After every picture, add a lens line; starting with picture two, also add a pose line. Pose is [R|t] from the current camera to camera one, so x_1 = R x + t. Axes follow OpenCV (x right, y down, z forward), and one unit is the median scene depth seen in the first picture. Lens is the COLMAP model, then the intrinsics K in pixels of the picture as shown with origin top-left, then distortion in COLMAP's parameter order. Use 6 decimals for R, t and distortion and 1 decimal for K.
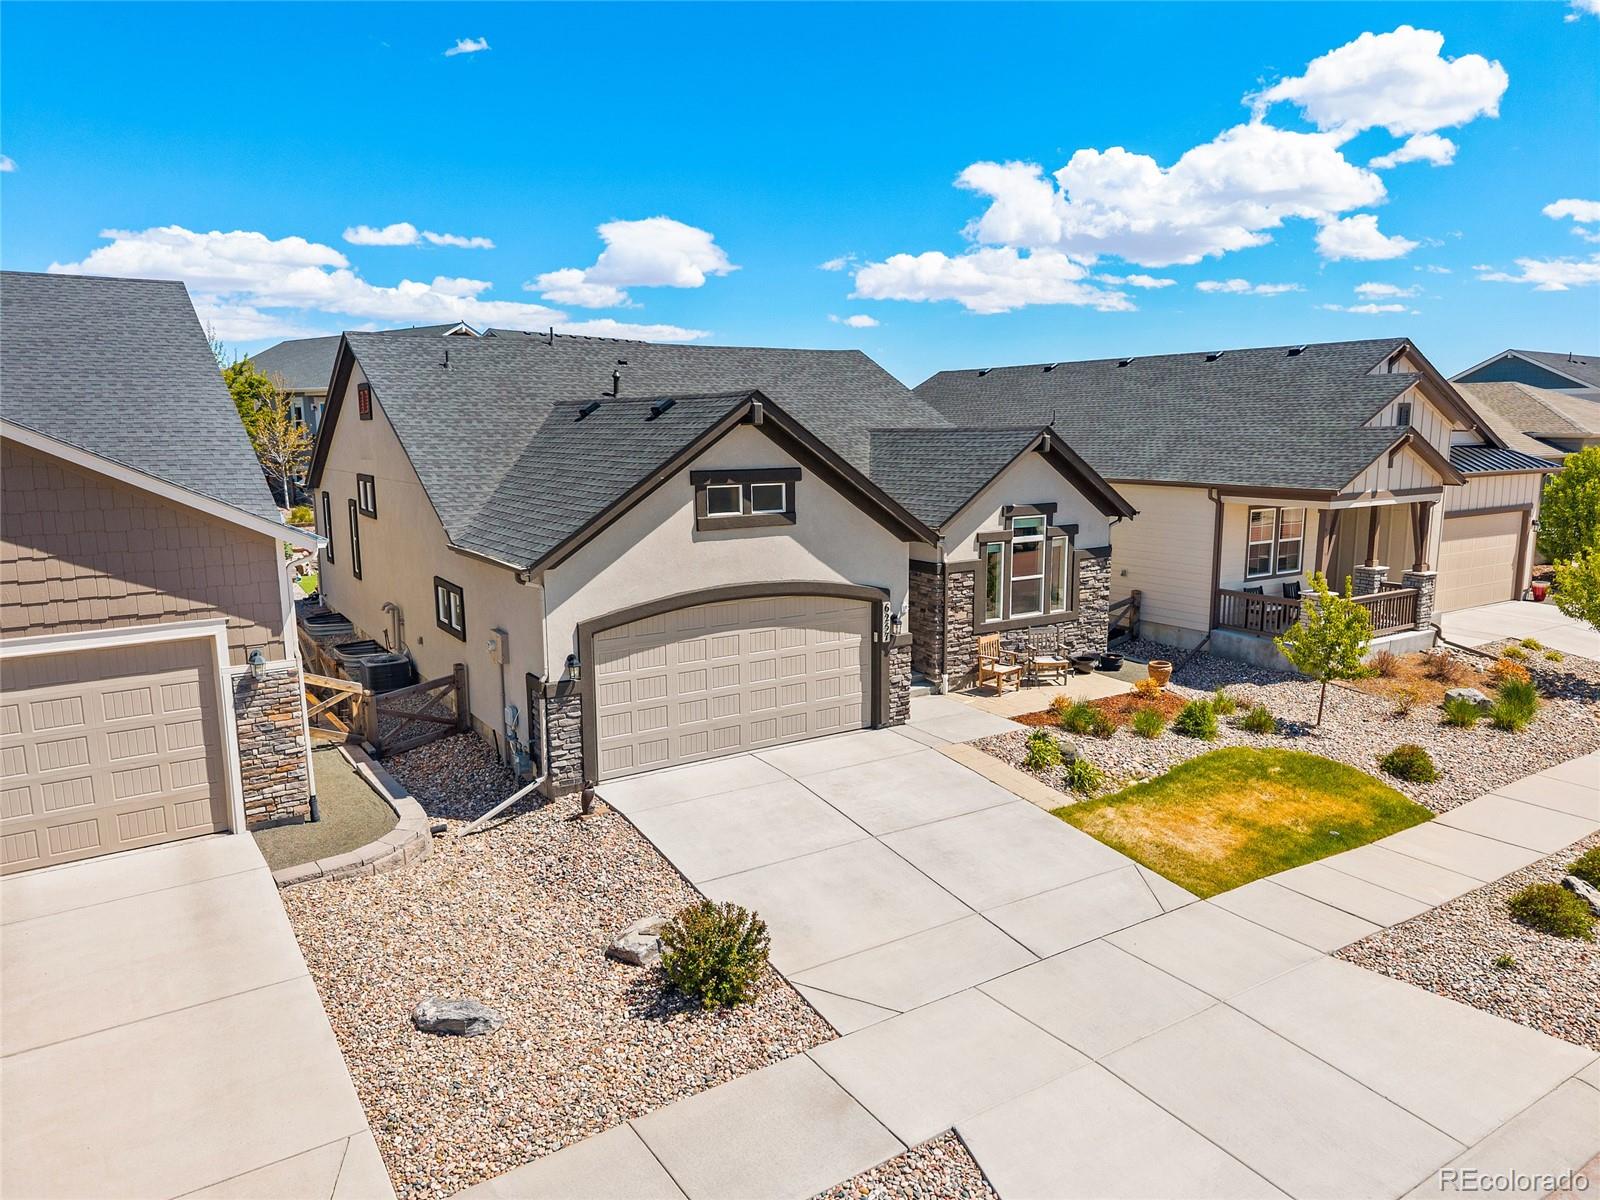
lens RADIAL K [[1076.1, 0, 800.0], [0, 1076.1, 600.0], [0, 0, 1]] dist [0.008297, -0.006122]
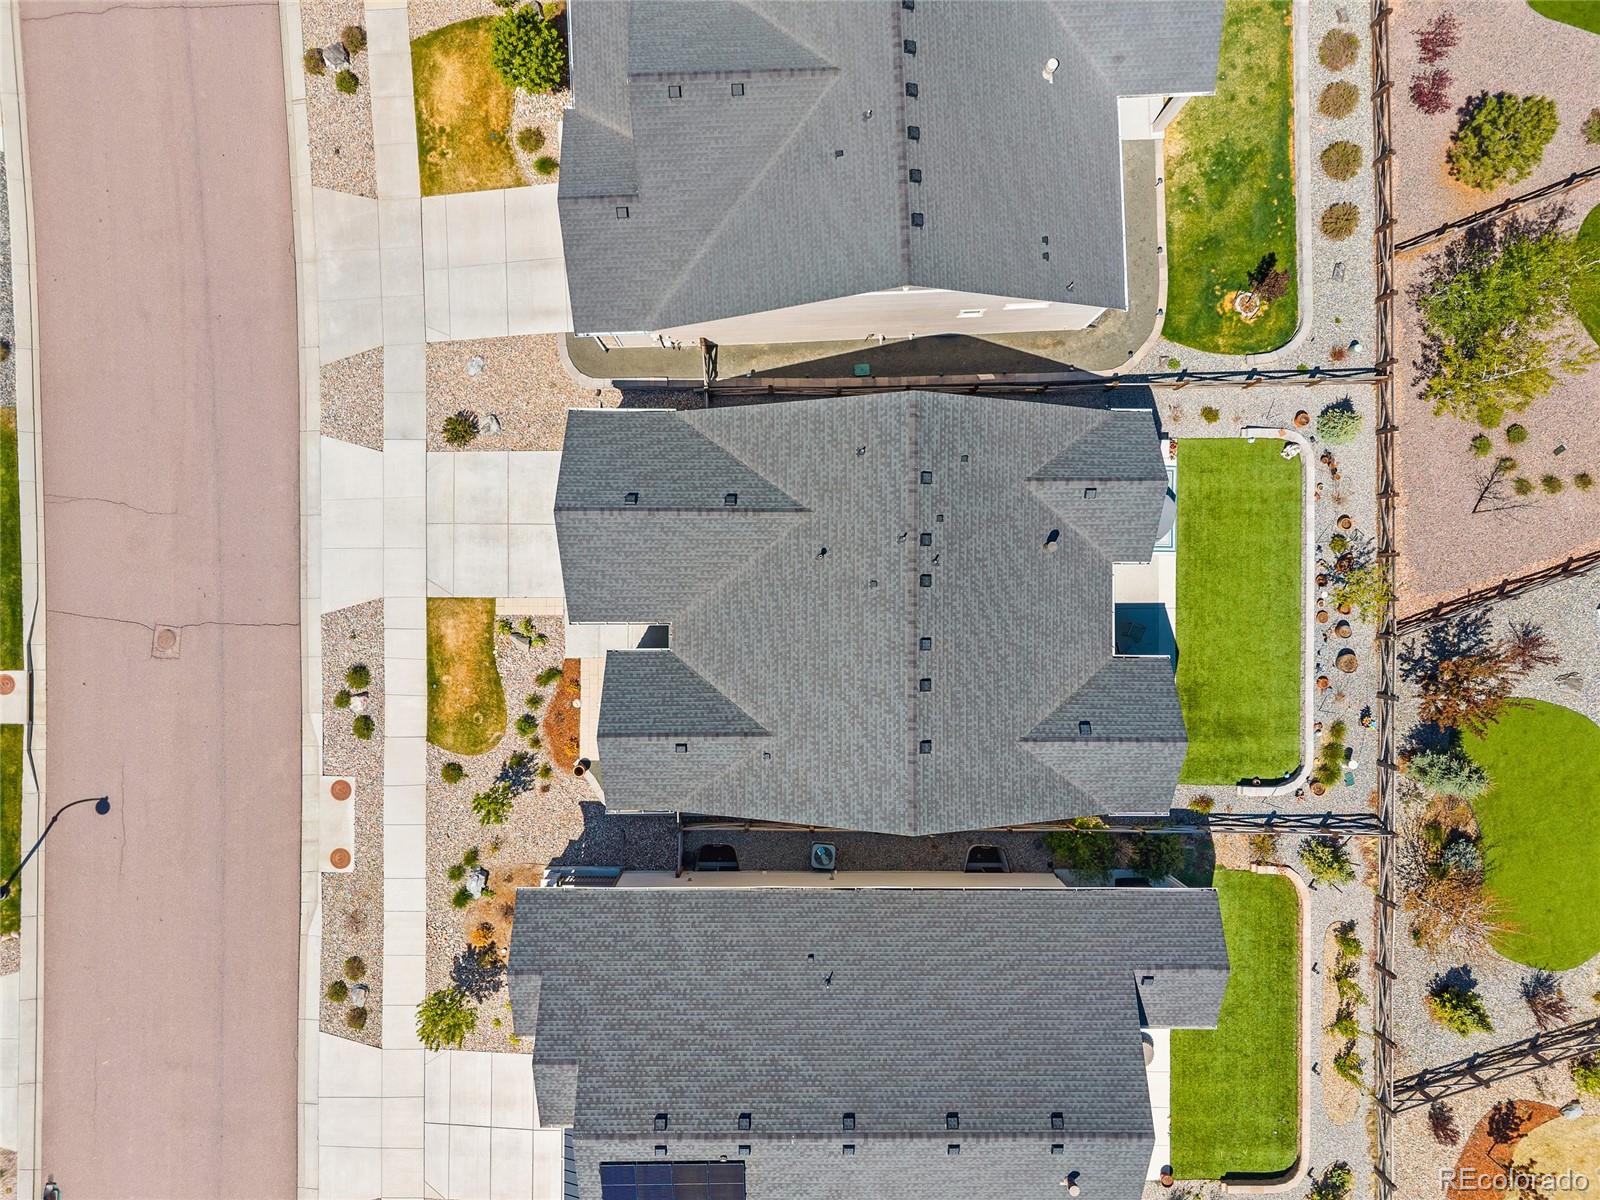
lens RADIAL K [[1103.2, 0, 800.0], [0, 1103.2, 600.0], [0, 0, 1]] dist [0.003846, -0.000083]
pose [[-0.544668, 0.838600, 0.009299, -0.165055], [-0.139625, -0.101609, 0.984977, -2.225665], [0.826947, 0.535187, 0.172432, 1.020251]]
